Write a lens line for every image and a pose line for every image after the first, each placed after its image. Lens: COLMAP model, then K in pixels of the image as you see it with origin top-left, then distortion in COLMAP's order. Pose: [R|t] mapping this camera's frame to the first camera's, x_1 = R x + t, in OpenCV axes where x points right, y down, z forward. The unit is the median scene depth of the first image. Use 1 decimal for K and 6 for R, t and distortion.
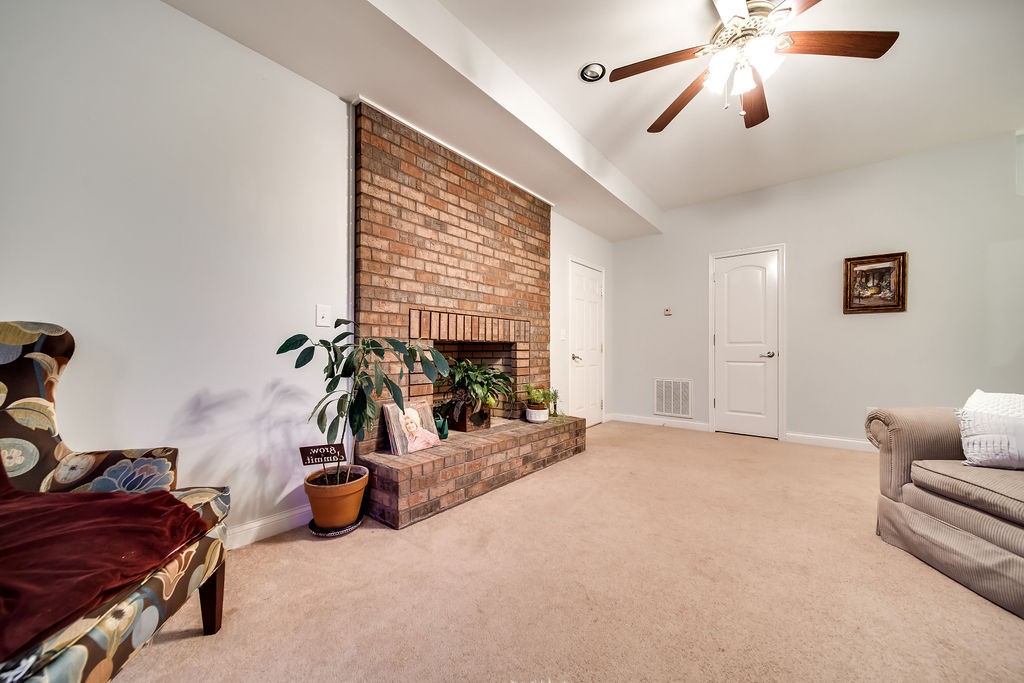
lens RADIAL K [[360.4, 0, 514.3], [0, 360.4, 342.8], [0, 0, 1]] dist [-0.001599, -0.000255]
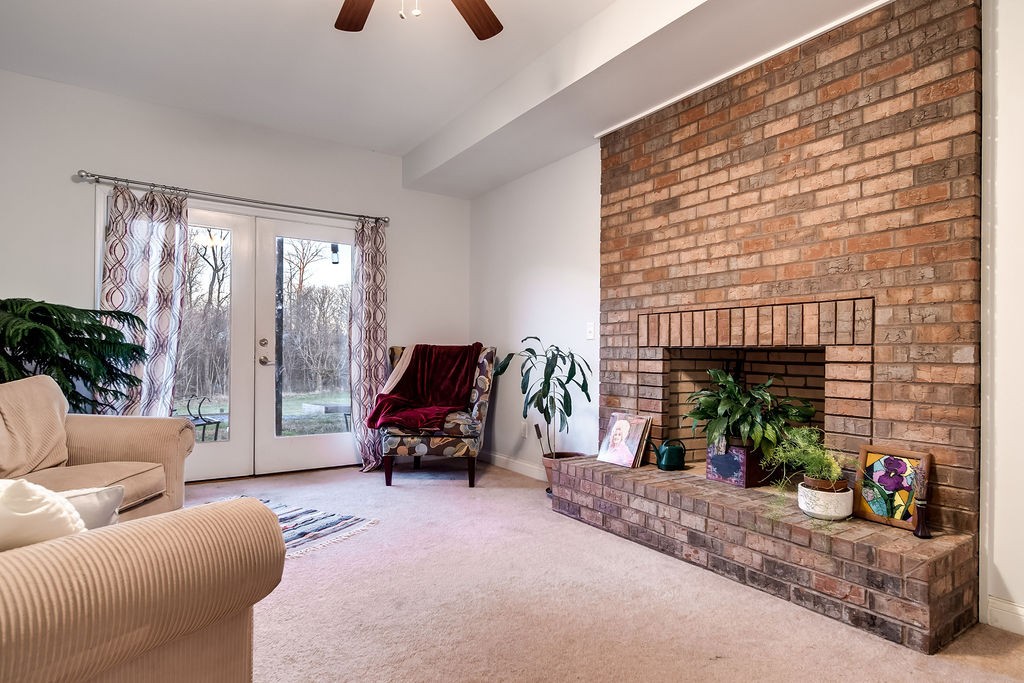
lens RADIAL K [[553.9, 0, 510.5], [0, 553.9, 338.6], [0, 0, 1]] dist [0.000144, 0.000268]
pose [[-0.279039, -0.034456, -0.959661, 1.003572], [0.010493, 0.999187, -0.038926, 0.015939], [0.960222, -0.020931, -0.278451, 0.934834]]
